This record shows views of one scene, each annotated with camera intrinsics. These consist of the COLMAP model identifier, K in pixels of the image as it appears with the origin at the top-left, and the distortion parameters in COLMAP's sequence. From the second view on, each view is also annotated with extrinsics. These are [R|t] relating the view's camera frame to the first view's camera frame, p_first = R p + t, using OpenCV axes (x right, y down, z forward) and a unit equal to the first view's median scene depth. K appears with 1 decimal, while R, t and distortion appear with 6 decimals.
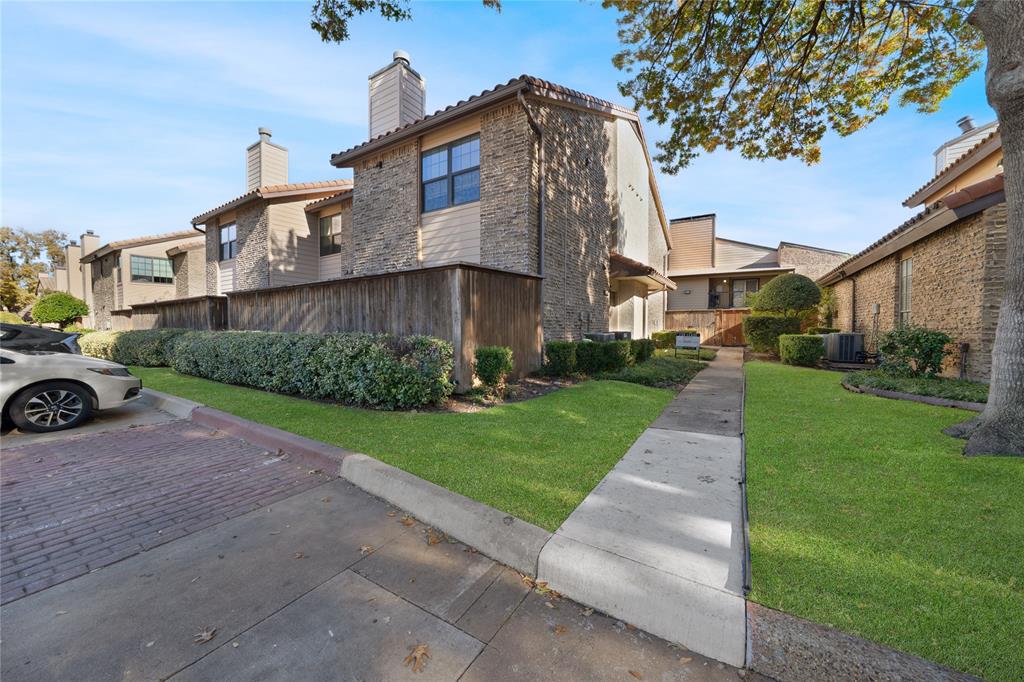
lens RADIAL K [[357.4, 0, 514.1], [0, 357.4, 338.4], [0, 0, 1]] dist [-0.024270, 0.004056]
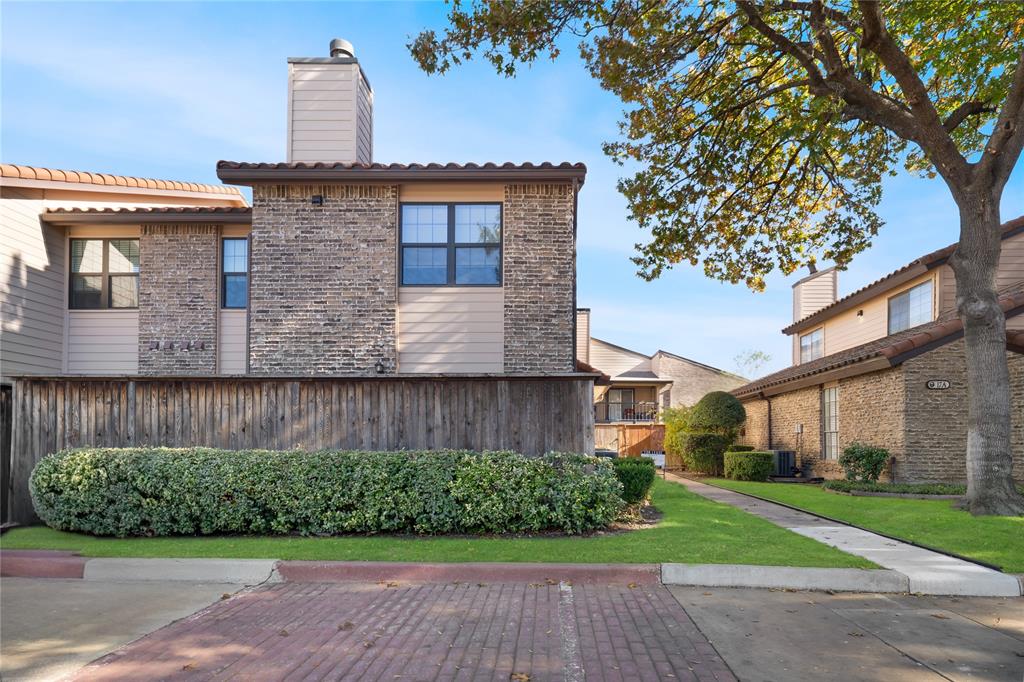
lens RADIAL K [[545.3, 0, 522.2], [0, 545.3, 442.3], [0, 0, 1]] dist [-0.001561, -0.000287]
pose [[0.867835, 0.006209, 0.496814, -0.617416], [0.010610, 0.999462, -0.031025, 0.004255], [-0.496740, 0.032196, 0.867302, -0.080268]]
